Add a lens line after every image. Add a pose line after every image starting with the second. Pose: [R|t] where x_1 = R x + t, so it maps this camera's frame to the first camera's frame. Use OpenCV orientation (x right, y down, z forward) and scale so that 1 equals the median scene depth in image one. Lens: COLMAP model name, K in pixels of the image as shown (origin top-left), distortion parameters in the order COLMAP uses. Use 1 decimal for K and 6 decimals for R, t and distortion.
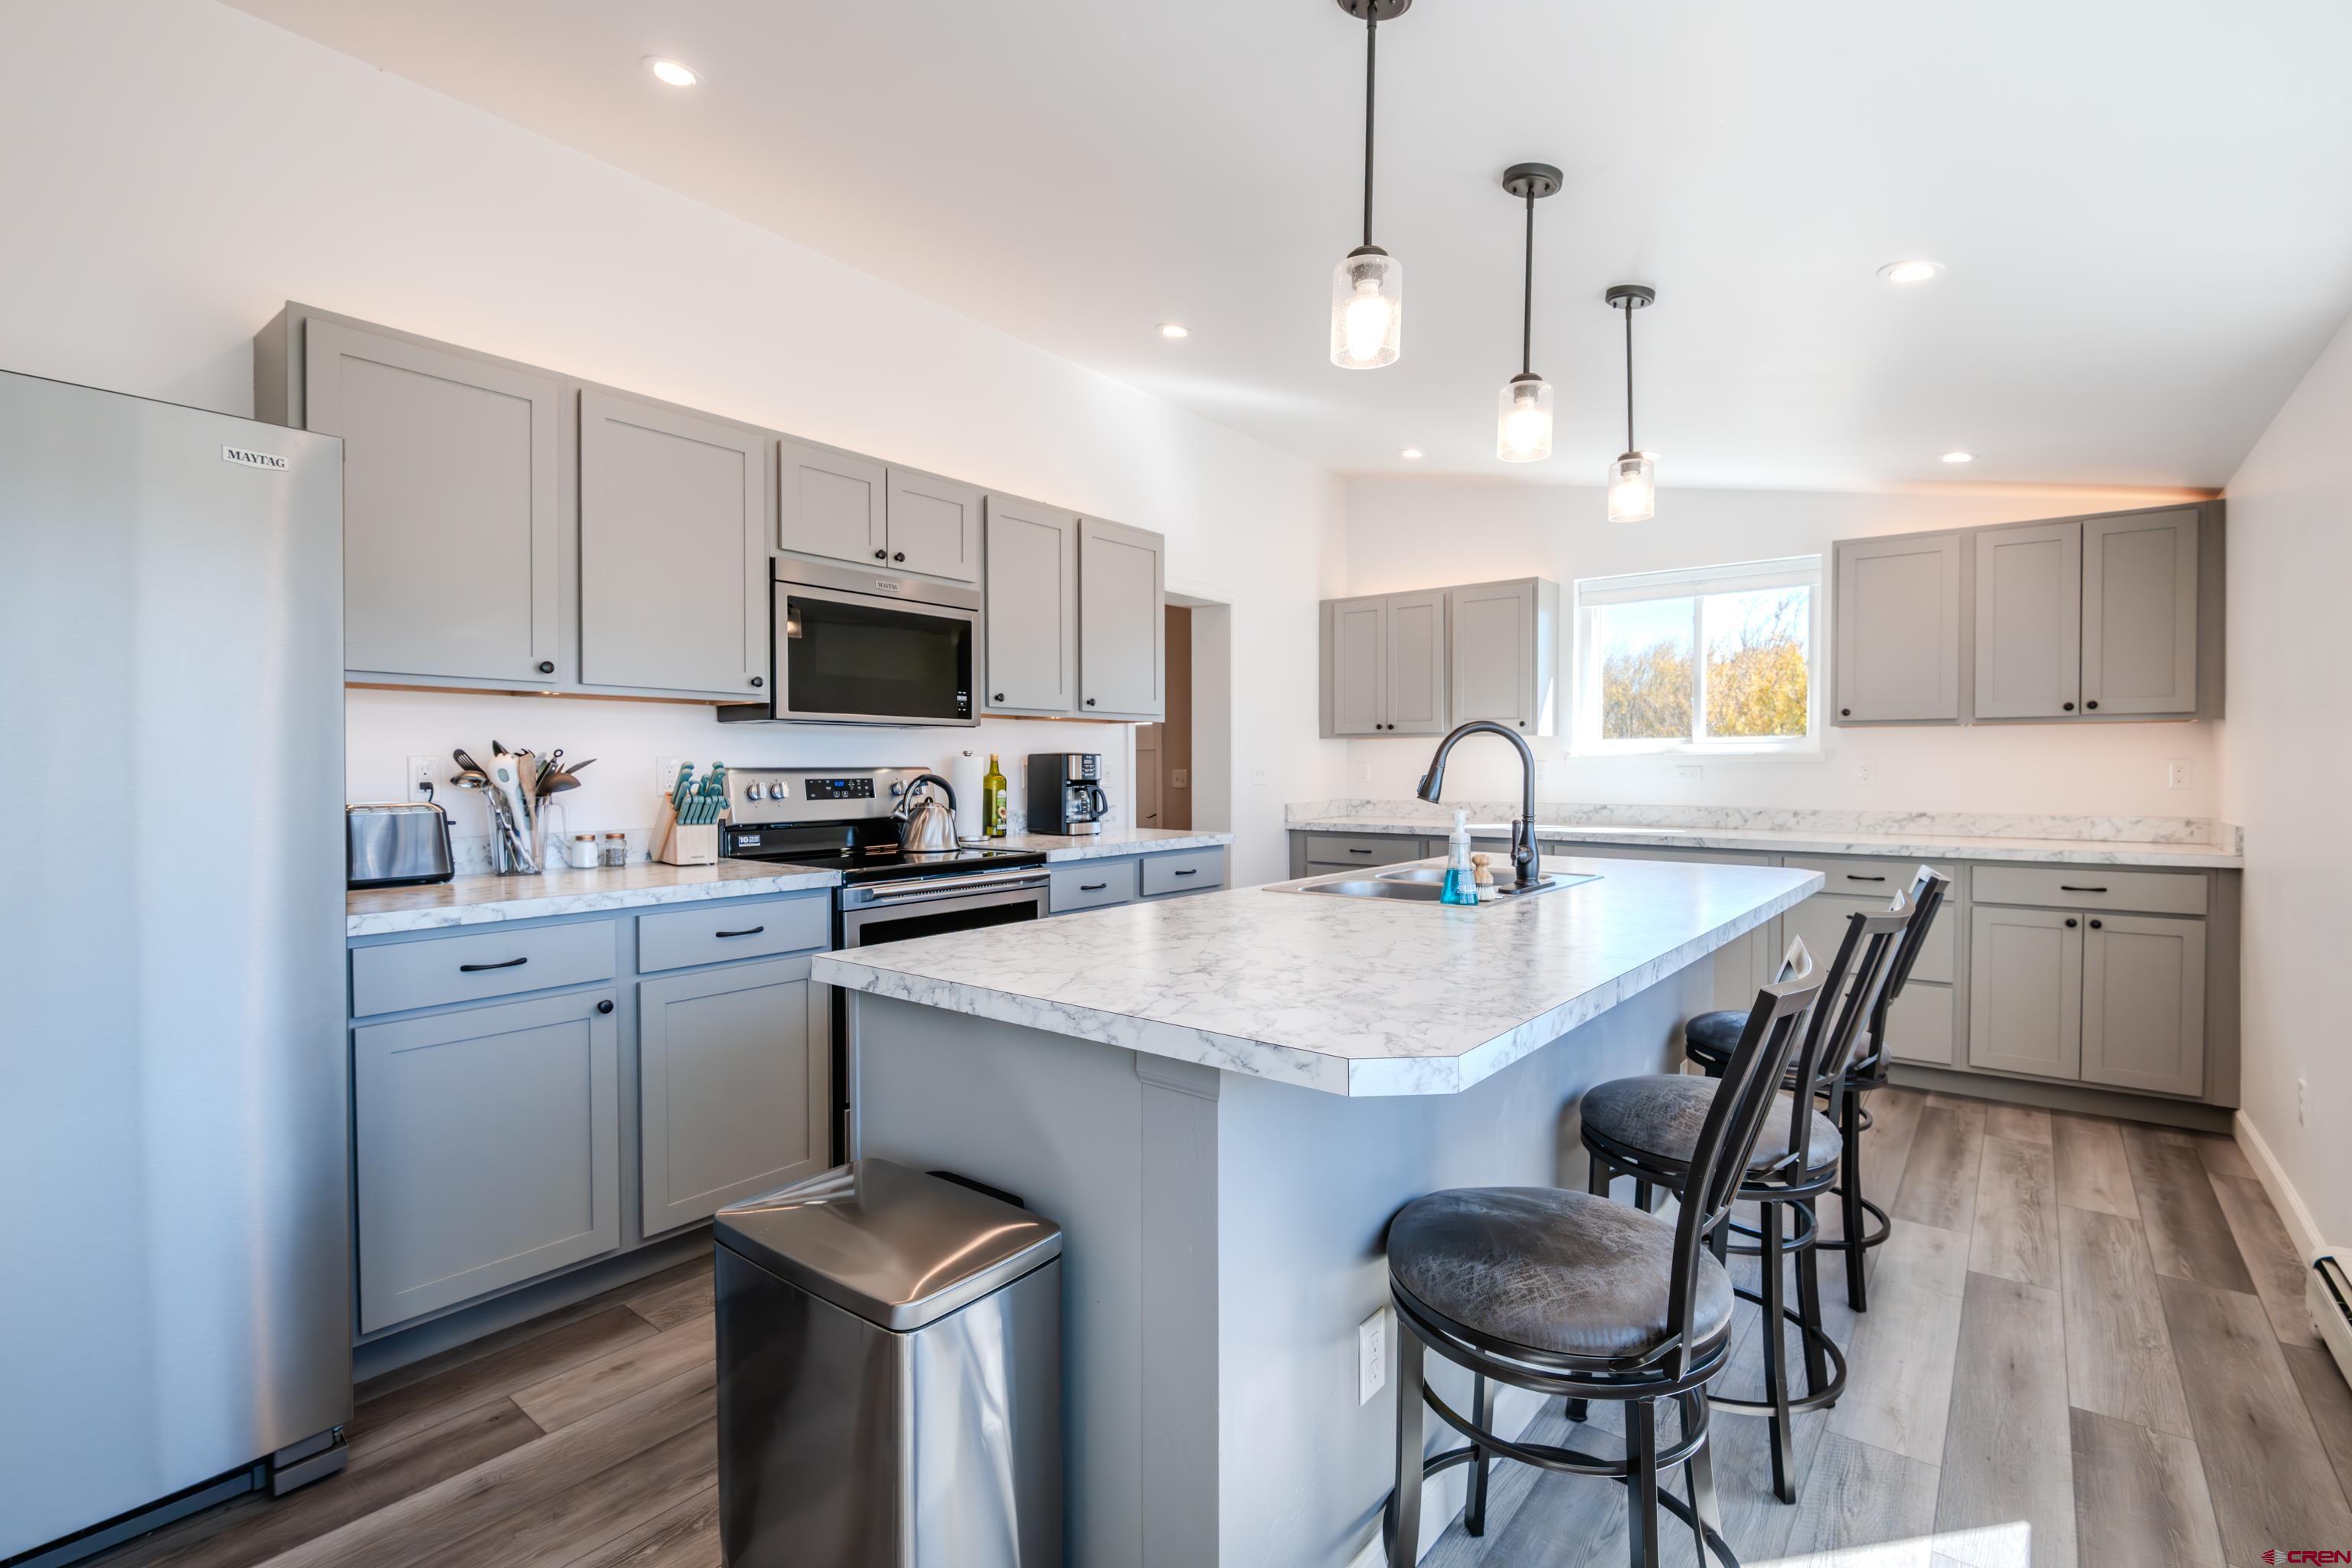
lens RADIAL K [[1105.2, 0, 1176.0], [0, 1105.2, 784.0], [0, 0, 1]] dist [-0.003666, -0.001236]
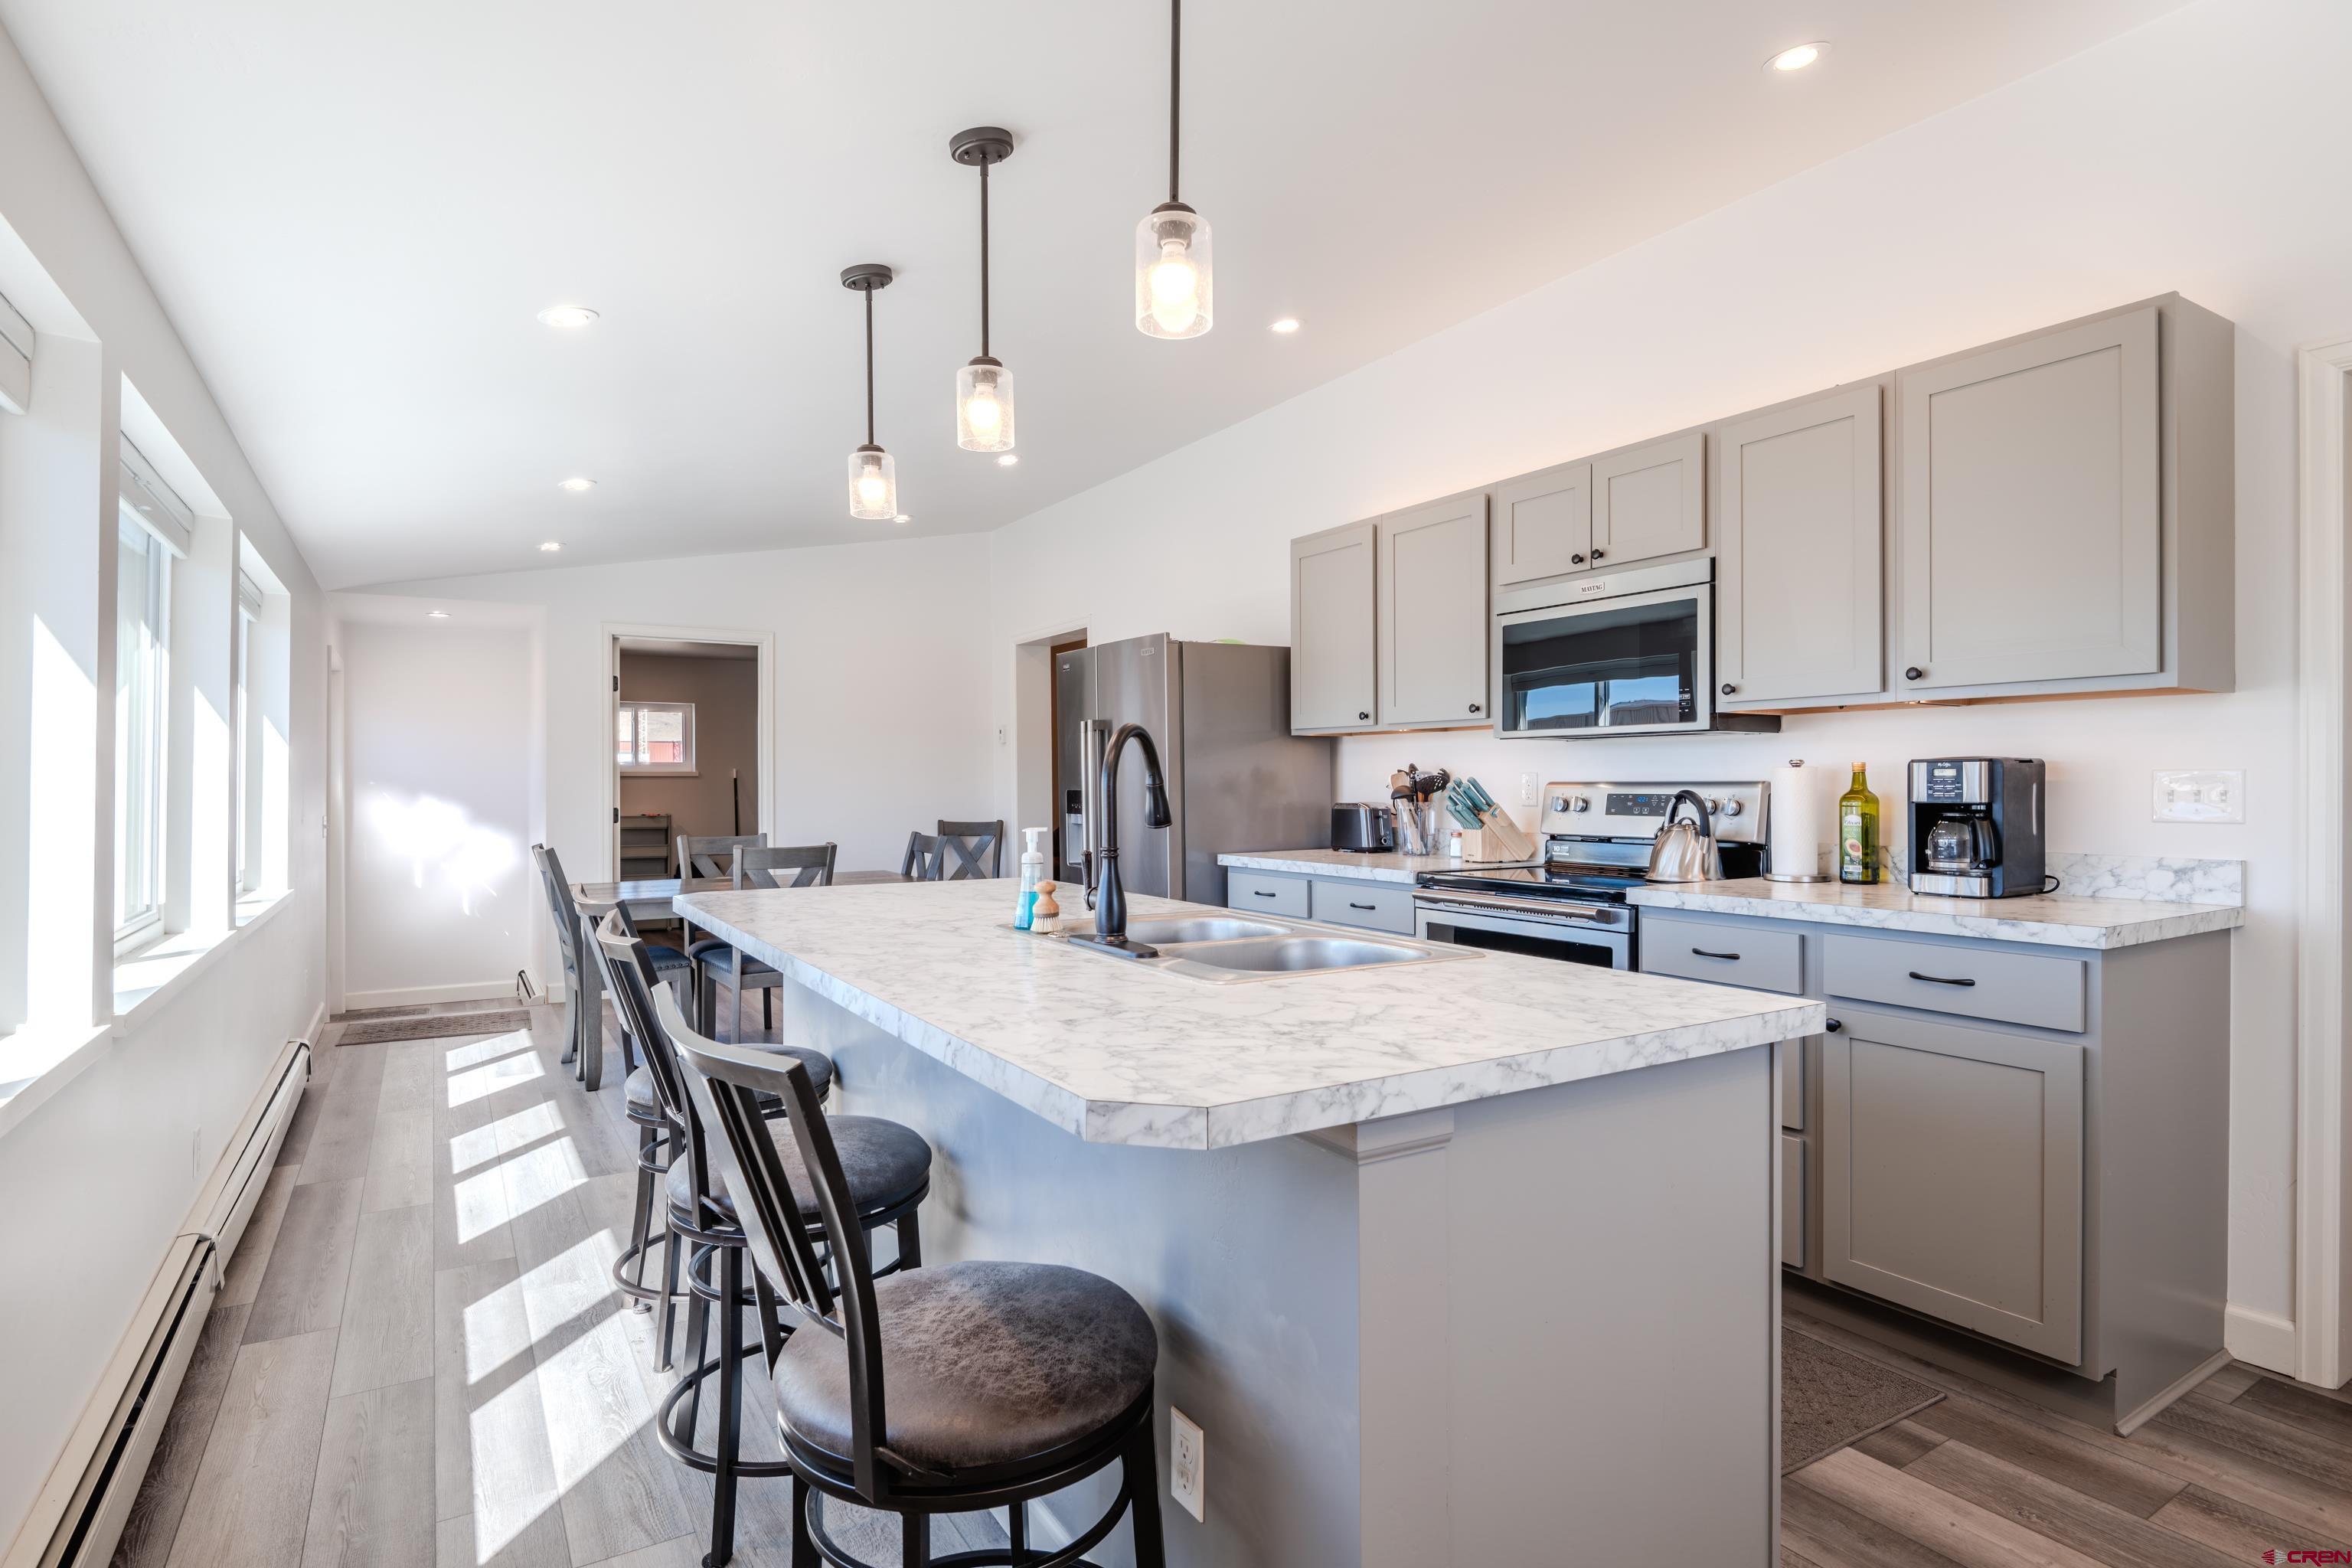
lens RADIAL K [[1213.7, 0, 1169.0], [0, 1213.7, 787.6], [0, 0, 1]] dist [-0.003880, -0.000889]
pose [[-0.358107, 0.004870, -0.933668, 0.786499], [-0.013355, 0.999857, 0.010337, -0.015099], [0.933585, 0.016171, -0.357991, 0.982579]]
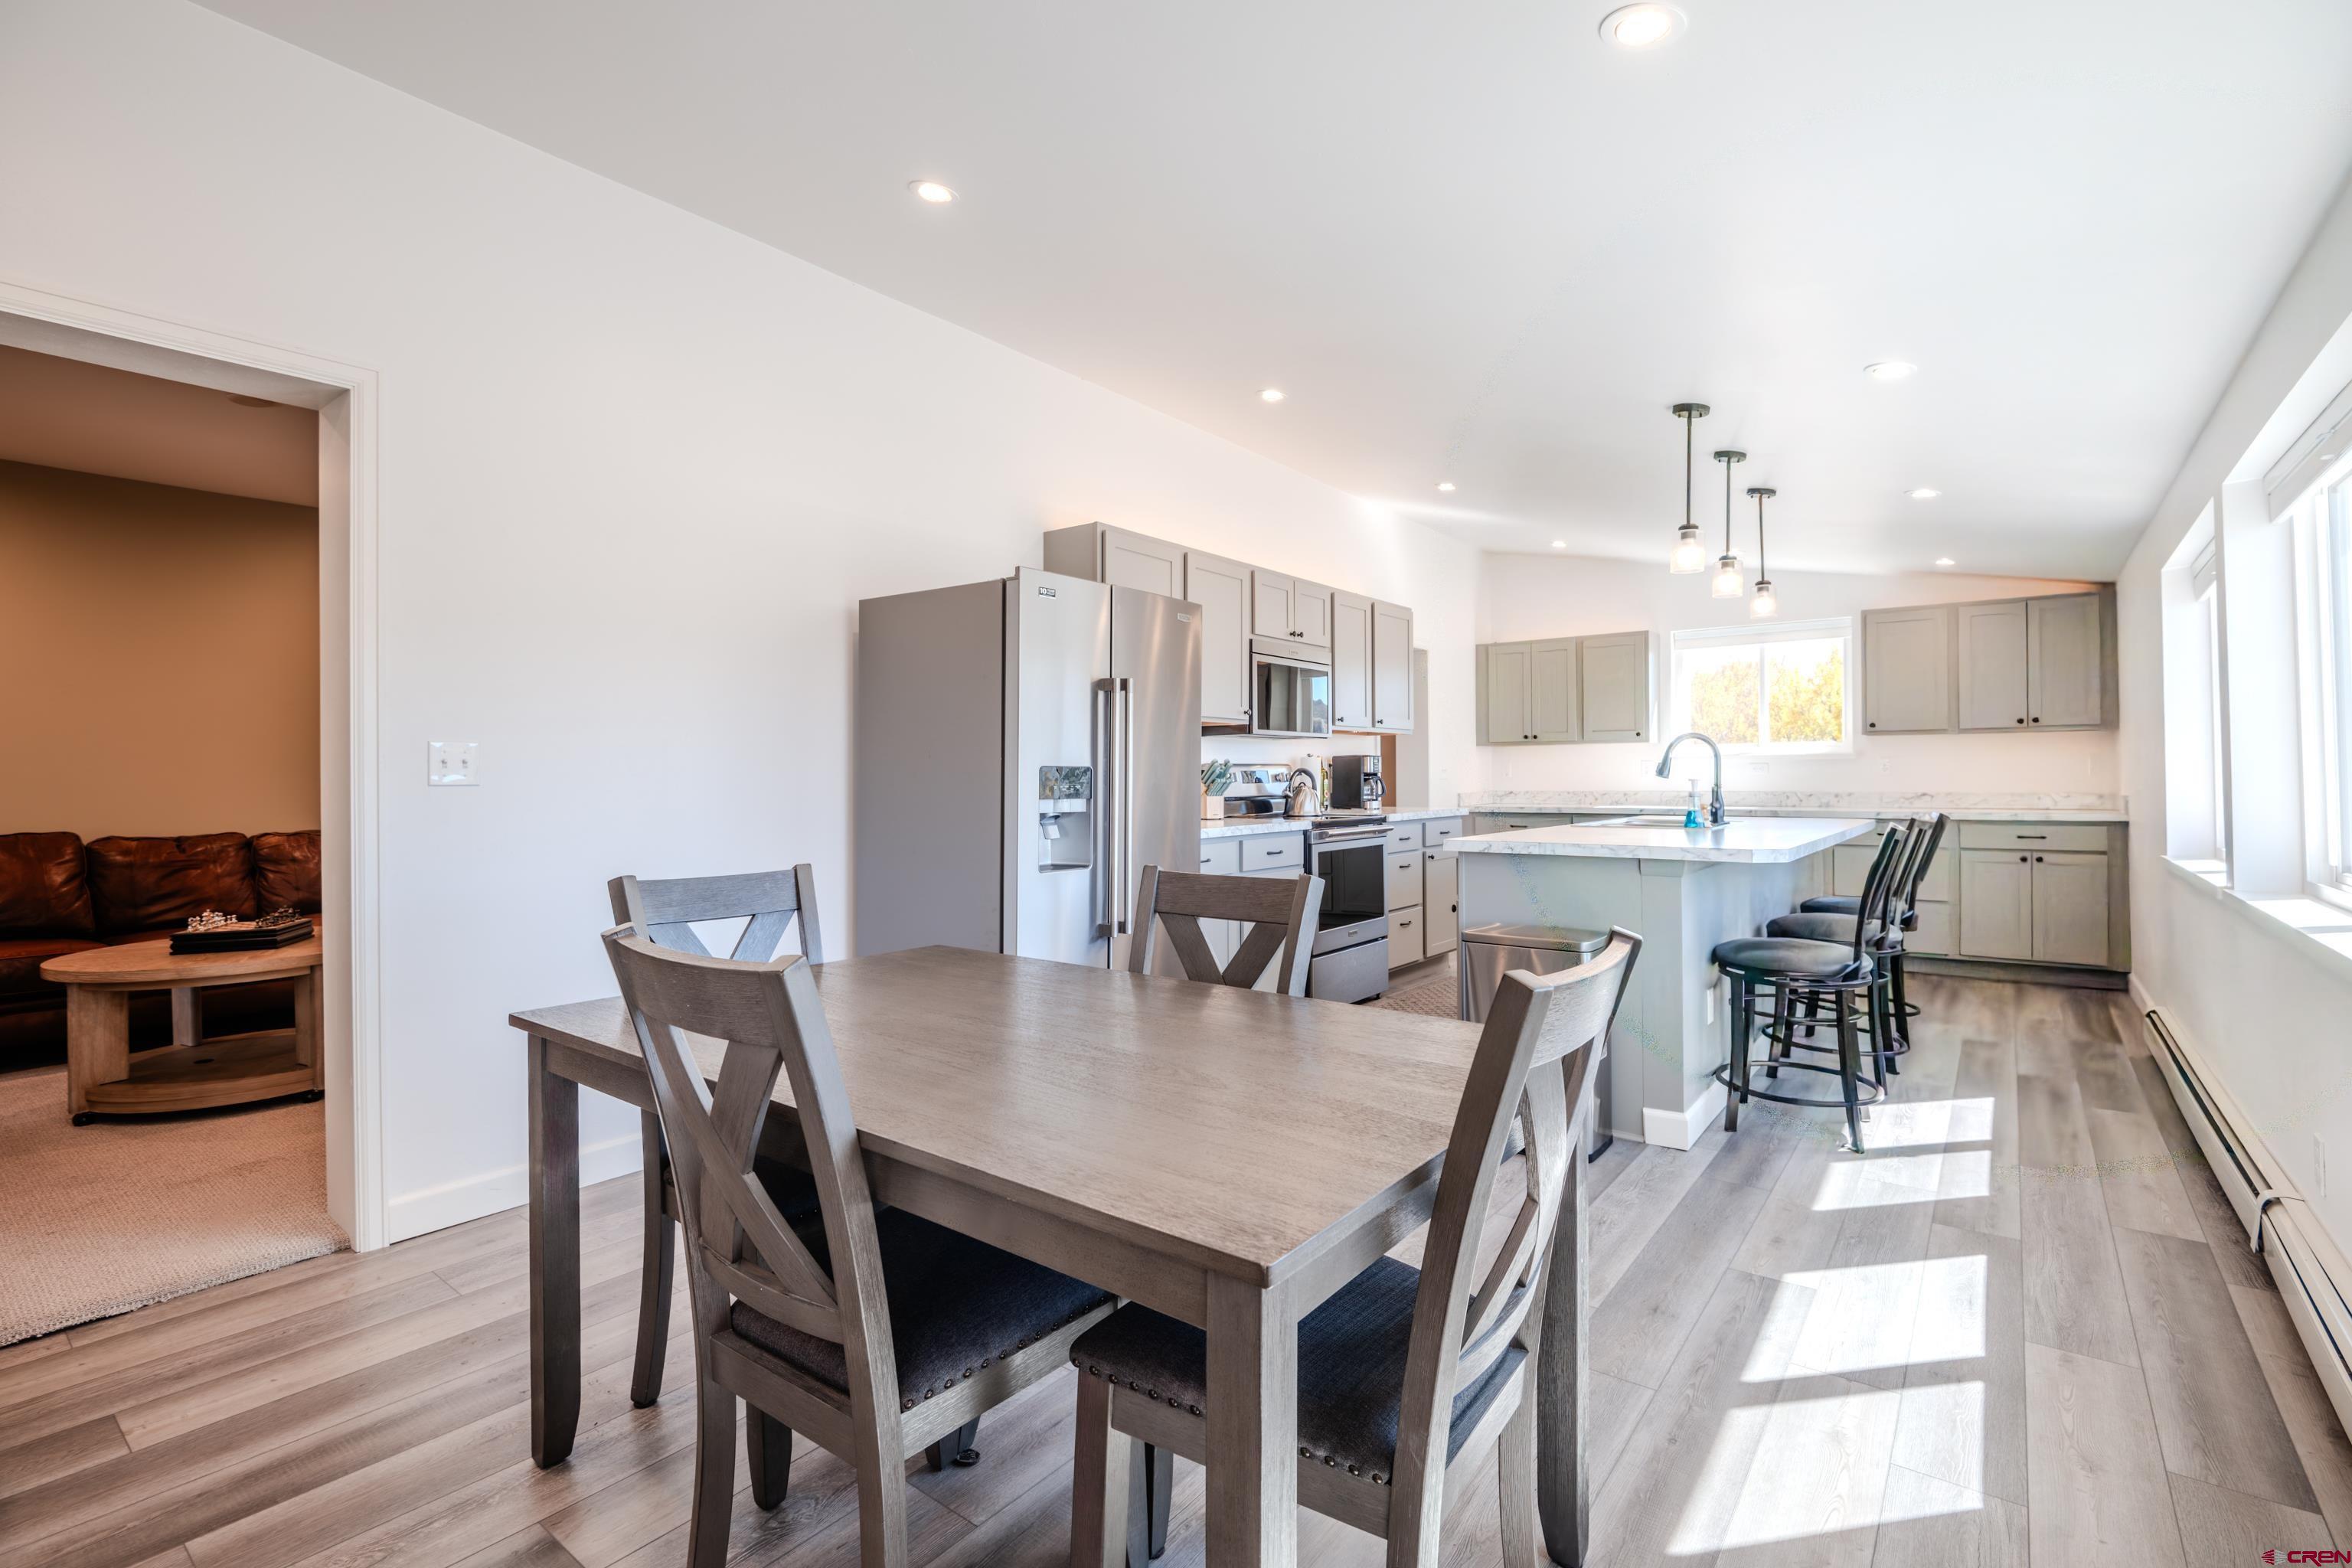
lens RADIAL K [[1094.6, 0, 1170.7], [0, 1094.6, 774.5], [0, 0, 1]] dist [0.000423, -0.000244]
pose [[0.999972, -0.005775, 0.004809, -0.430053], [0.005866, 0.999800, -0.019139, 0.029861], [-0.004697, 0.019167, 0.999805, -0.583112]]
